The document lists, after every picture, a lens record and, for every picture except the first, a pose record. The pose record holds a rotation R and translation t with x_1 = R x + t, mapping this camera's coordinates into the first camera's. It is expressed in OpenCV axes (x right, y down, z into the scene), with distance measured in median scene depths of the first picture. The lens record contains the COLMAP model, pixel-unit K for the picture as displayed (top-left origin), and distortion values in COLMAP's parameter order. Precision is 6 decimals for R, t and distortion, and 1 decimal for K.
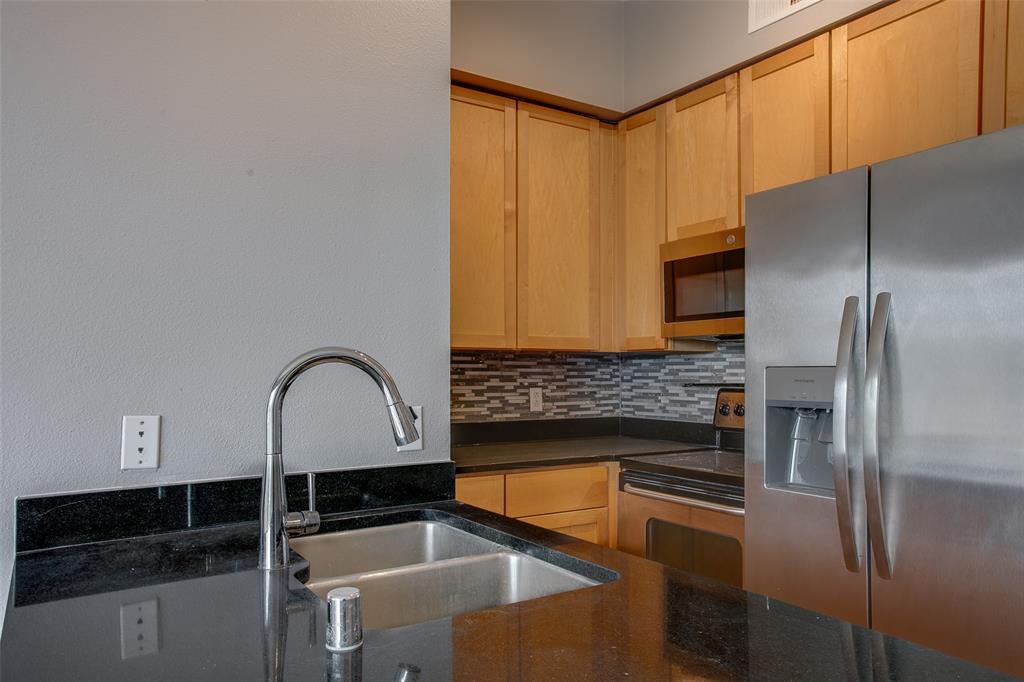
lens RADIAL K [[726.6, 0, 508.1], [0, 726.6, 376.4], [0, 0, 1]] dist [-0.004292, 0.001768]
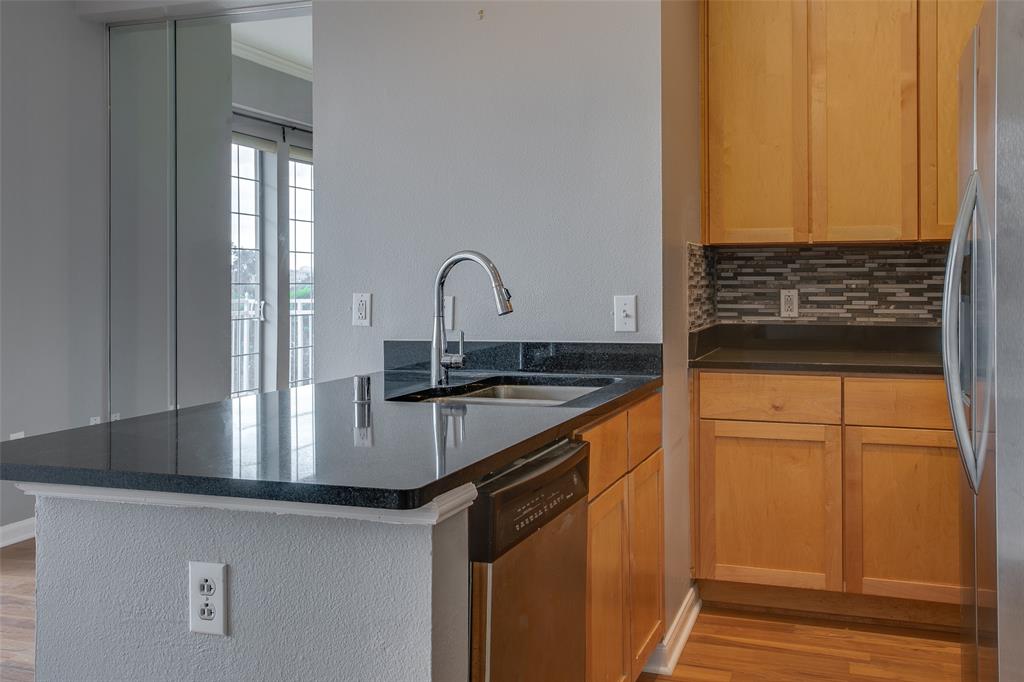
lens RADIAL K [[1000.1, 0, 511.4], [0, 1000.1, 272.5], [0, 0, 1]] dist [-0.005013, 0.000000]
pose [[0.617910, -0.005142, -0.786232, 0.620944], [-0.001909, 0.999966, -0.008041, 0.010191], [0.786246, 0.006469, 0.617879, -0.104781]]
